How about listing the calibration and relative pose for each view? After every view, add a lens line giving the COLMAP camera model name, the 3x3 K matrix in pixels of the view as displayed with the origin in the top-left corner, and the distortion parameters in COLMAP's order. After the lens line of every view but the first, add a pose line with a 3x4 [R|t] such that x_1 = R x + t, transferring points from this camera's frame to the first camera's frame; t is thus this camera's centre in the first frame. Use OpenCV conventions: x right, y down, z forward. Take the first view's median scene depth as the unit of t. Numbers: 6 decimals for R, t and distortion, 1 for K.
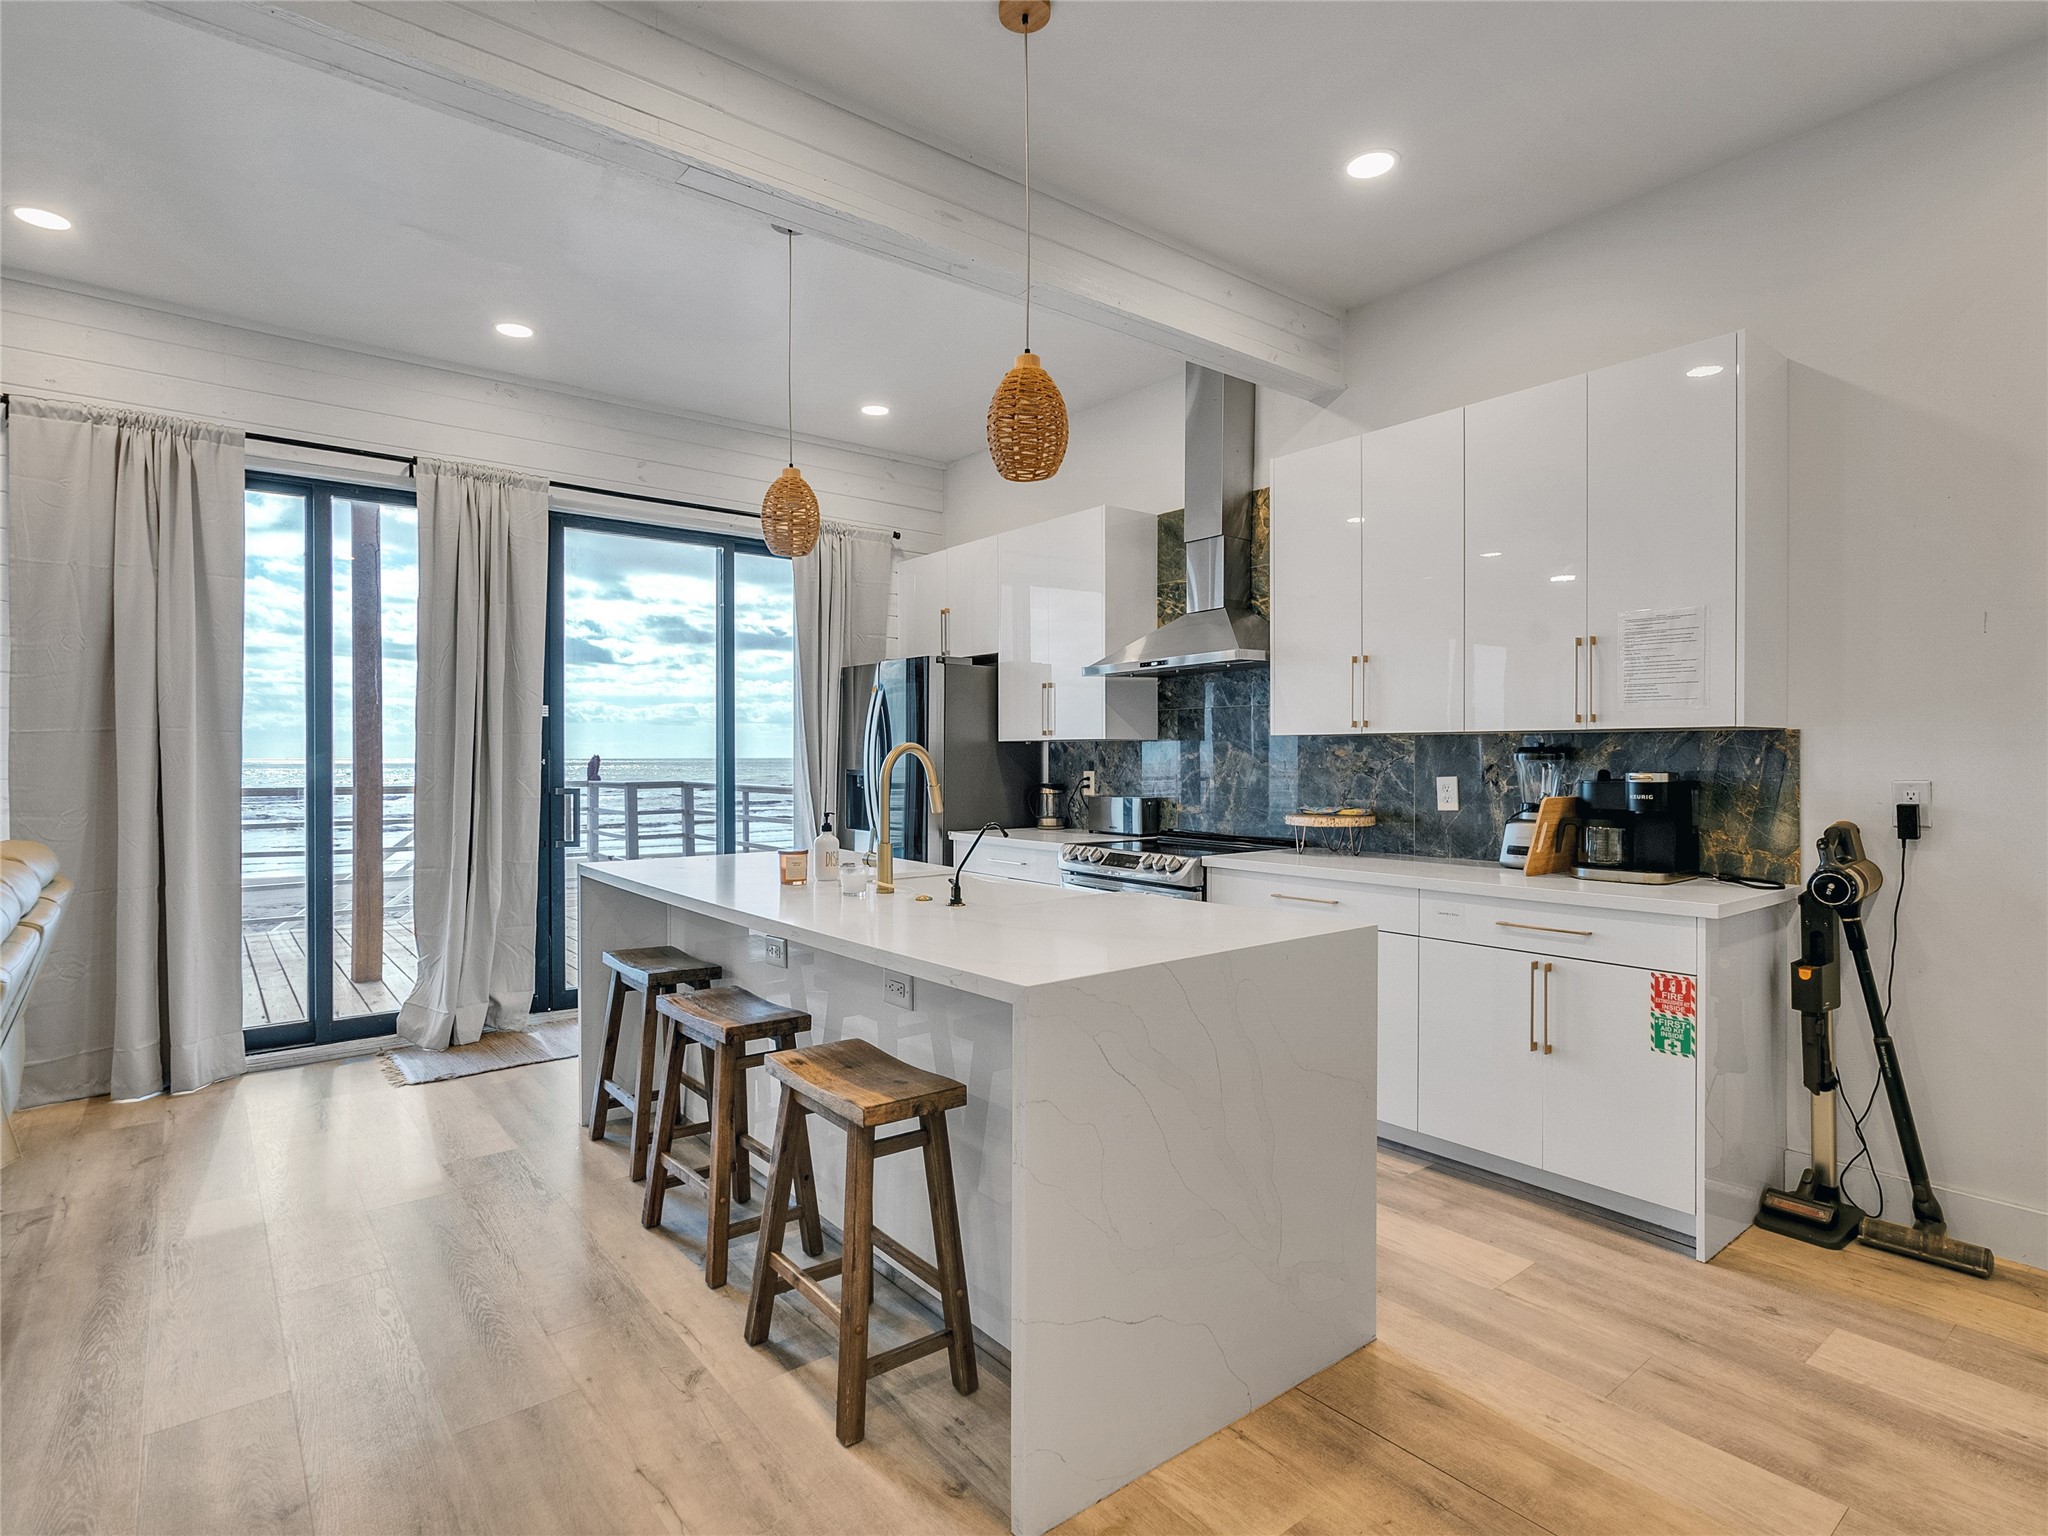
lens RADIAL K [[1045.5, 0, 1027.0], [0, 1045.5, 760.5], [0, 0, 1]] dist [-0.000622, -0.000057]
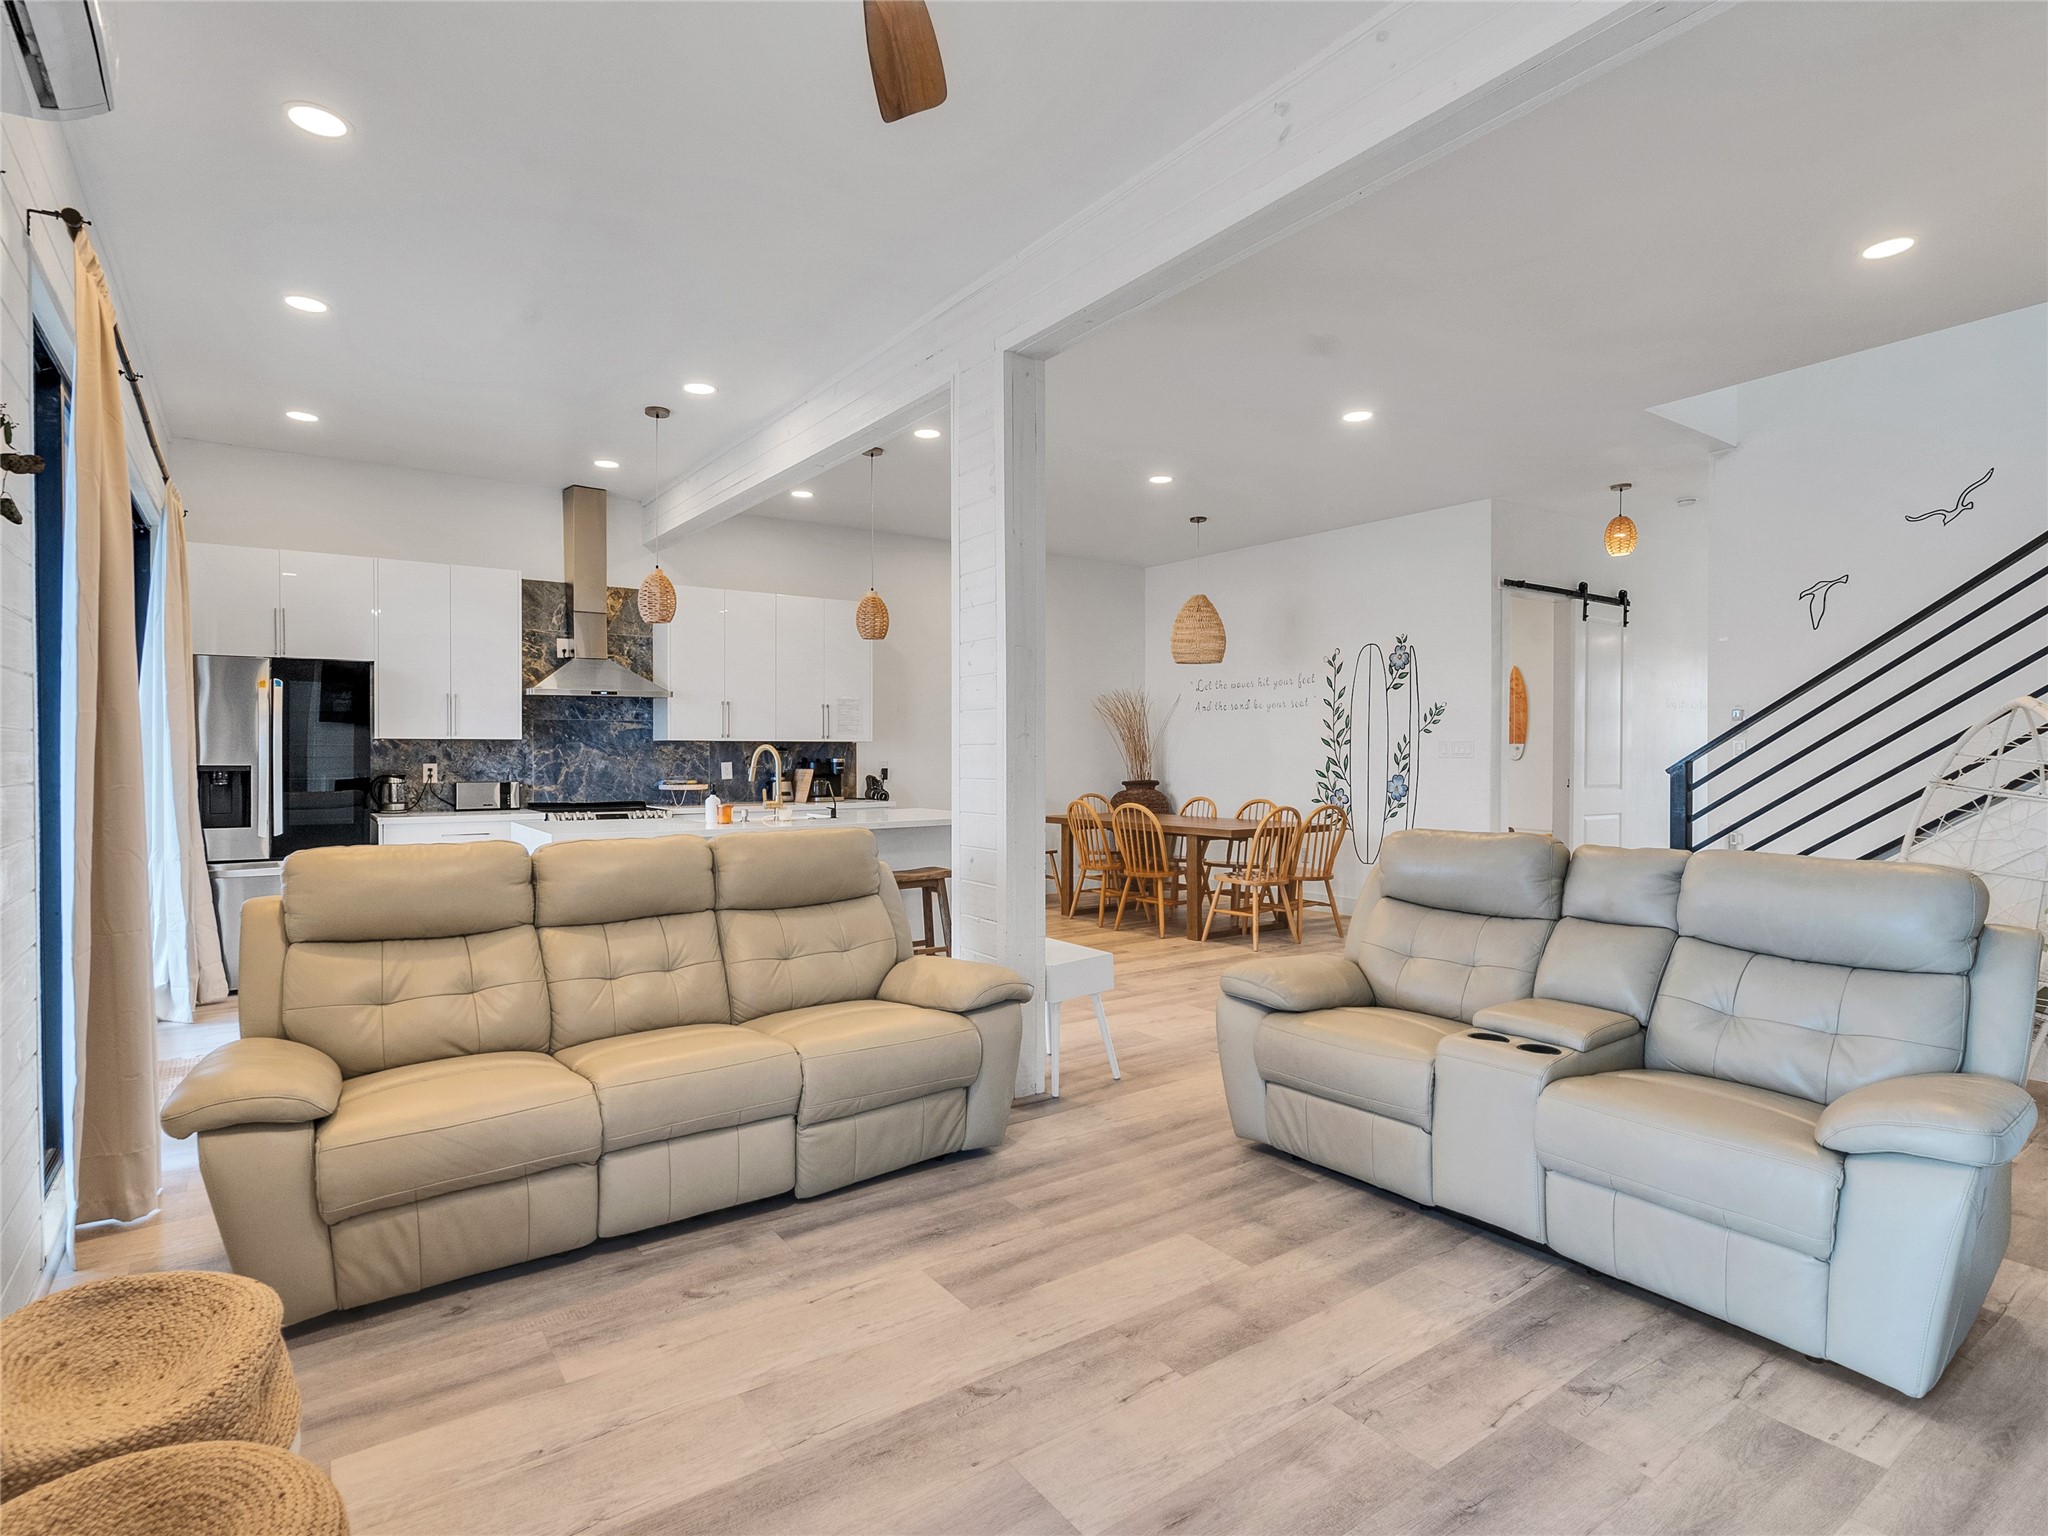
lens RADIAL K [[1045.5, 0, 1026.7], [0, 1045.5, 768.0], [0, 0, 1]] dist [-0.000622, -0.000057]
pose [[0.047166, -0.008464, 0.998851, -1.443166], [0.007214, 0.999941, 0.008133, 0.012691], [-0.998861, 0.006822, 0.047225, 0.288664]]
